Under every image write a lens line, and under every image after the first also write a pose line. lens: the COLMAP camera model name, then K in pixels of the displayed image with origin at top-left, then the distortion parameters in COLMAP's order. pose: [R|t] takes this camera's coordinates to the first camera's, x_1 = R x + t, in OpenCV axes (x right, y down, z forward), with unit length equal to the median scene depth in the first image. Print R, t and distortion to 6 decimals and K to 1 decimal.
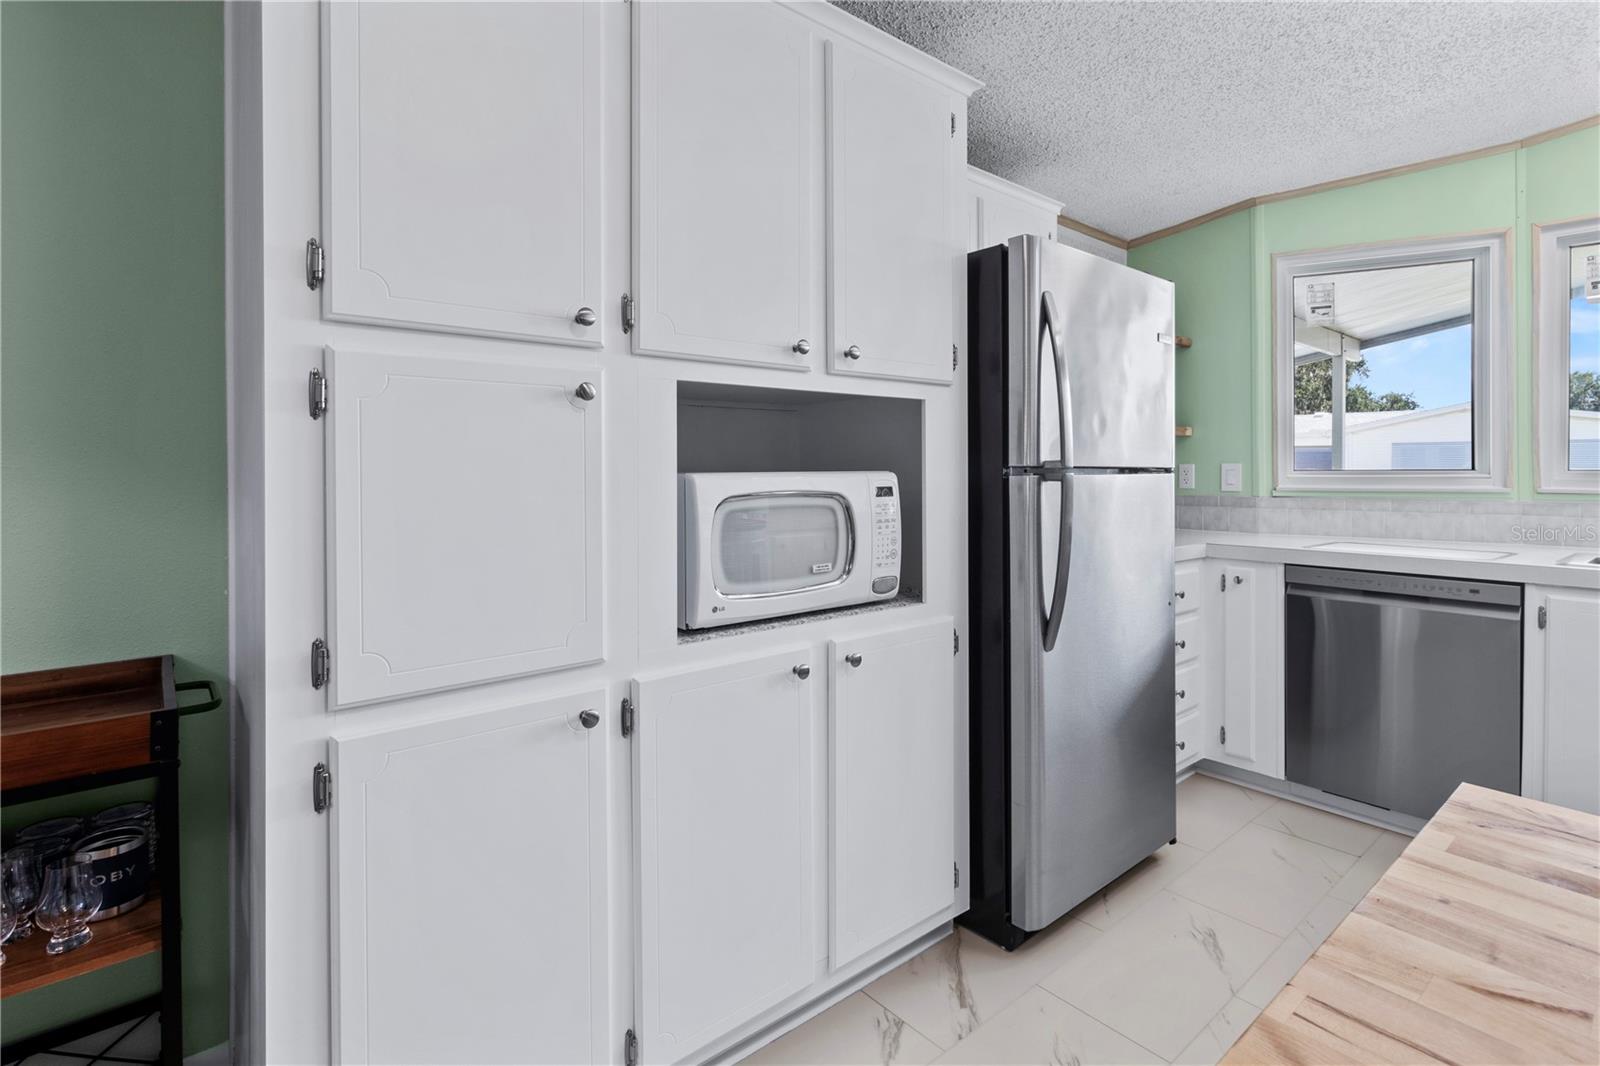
lens RADIAL K [[751.2, 0, 826.9], [0, 751.2, 479.5], [0, 0, 1]] dist [-0.000670, 0.000283]
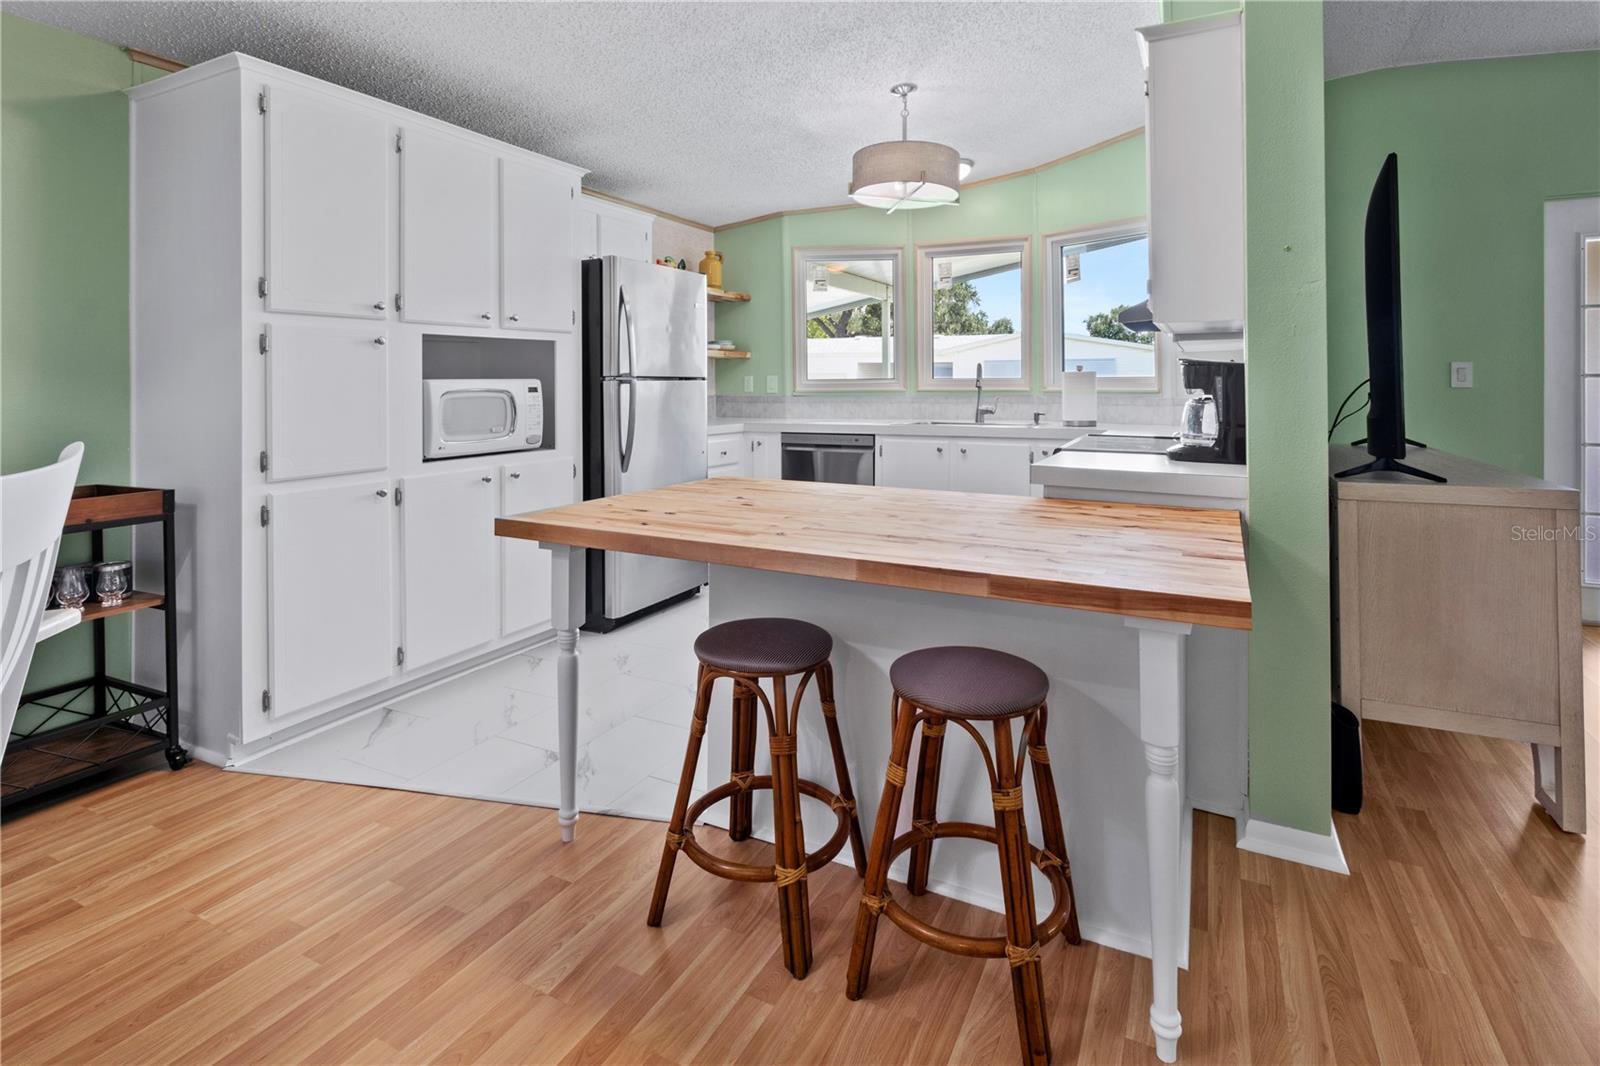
lens RADIAL K [[765.5, 0, 801.2], [0, 765.5, 374.5], [0, 0, 1]] dist [-0.000107, 0.001162]
pose [[0.927887, -0.001402, 0.372859, -0.012050], [0.011231, 0.999644, -0.024191, 0.025622], [-0.372693, 0.026634, 0.927573, -0.825706]]
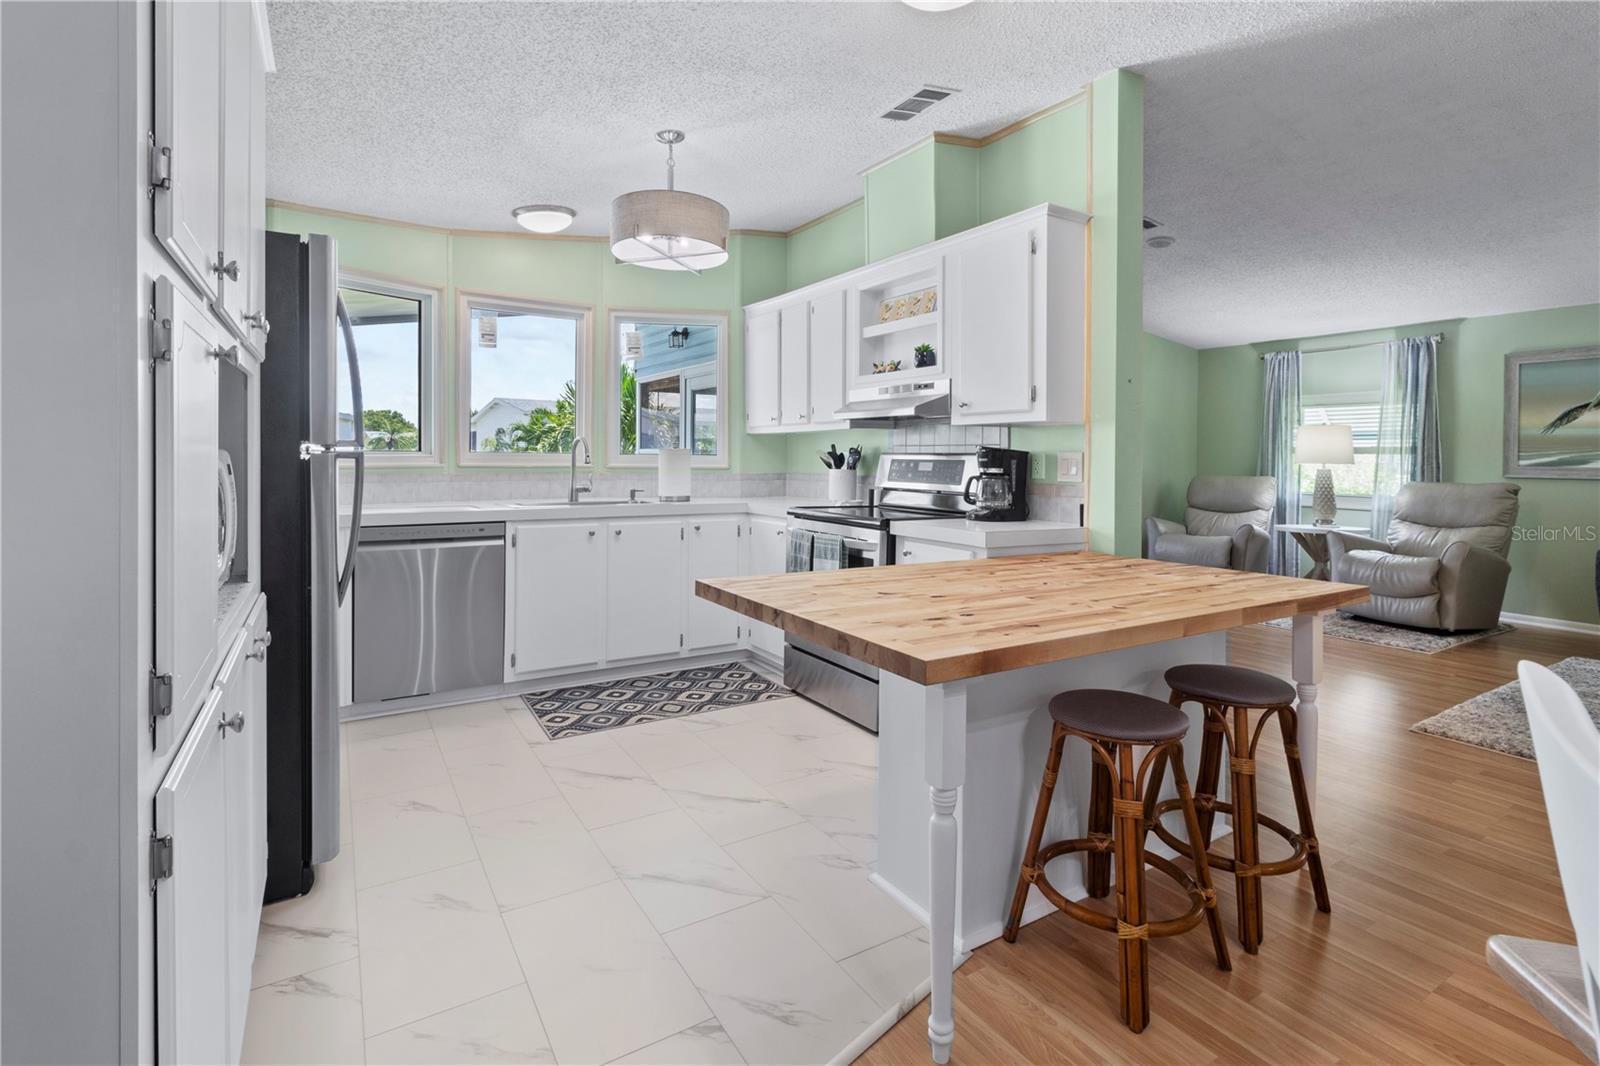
lens RADIAL K [[758.8, 0, 815.4], [0, 758.8, 457.4], [0, 0, 1]] dist [0.001681, 0.001129]
pose [[0.142062, 0.000955, 0.989857, -0.614867], [0.003862, 0.999991, -0.001519, 0.004973], [-0.989850, 0.004038, 0.142057, 0.100426]]
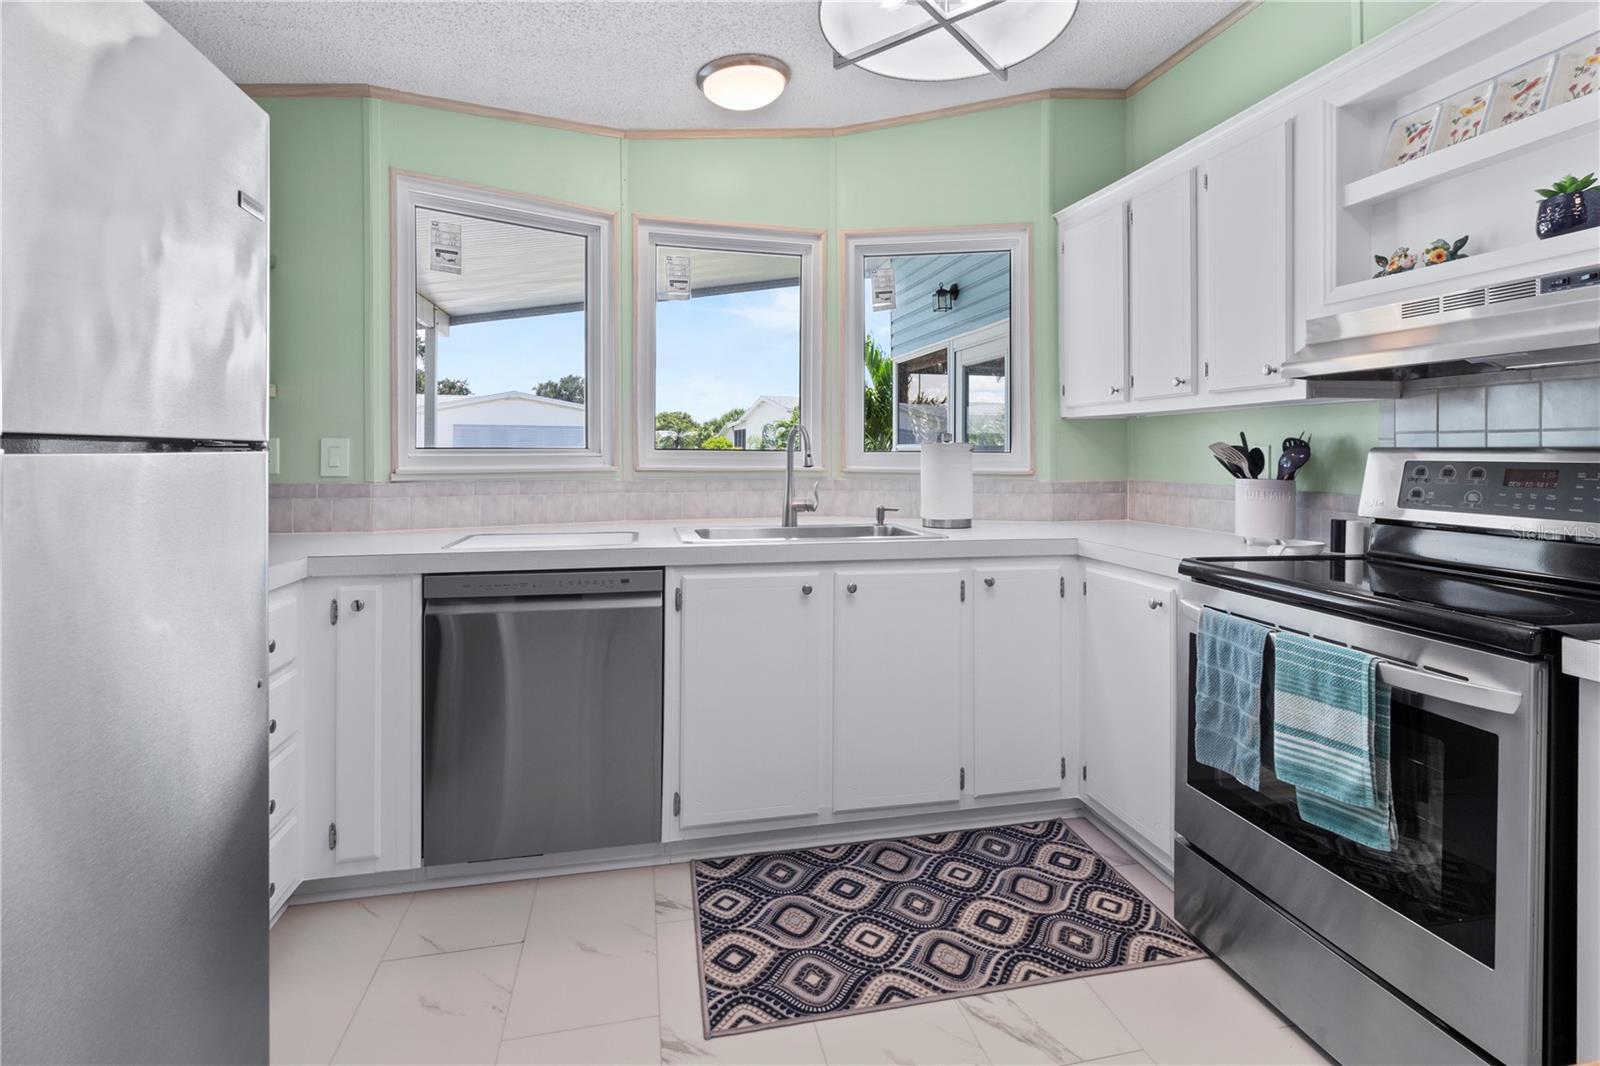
lens RADIAL K [[772.5, 0, 811.1], [0, 772.5, 447.6], [0, 0, 1]] dist [0.000569, 0.000561]
pose [[0.467360, 0.007134, 0.884038, 0.141778], [0.005761, 0.999922, -0.011115, -0.001855], [-0.884048, 0.010288, 0.467282, 0.374680]]
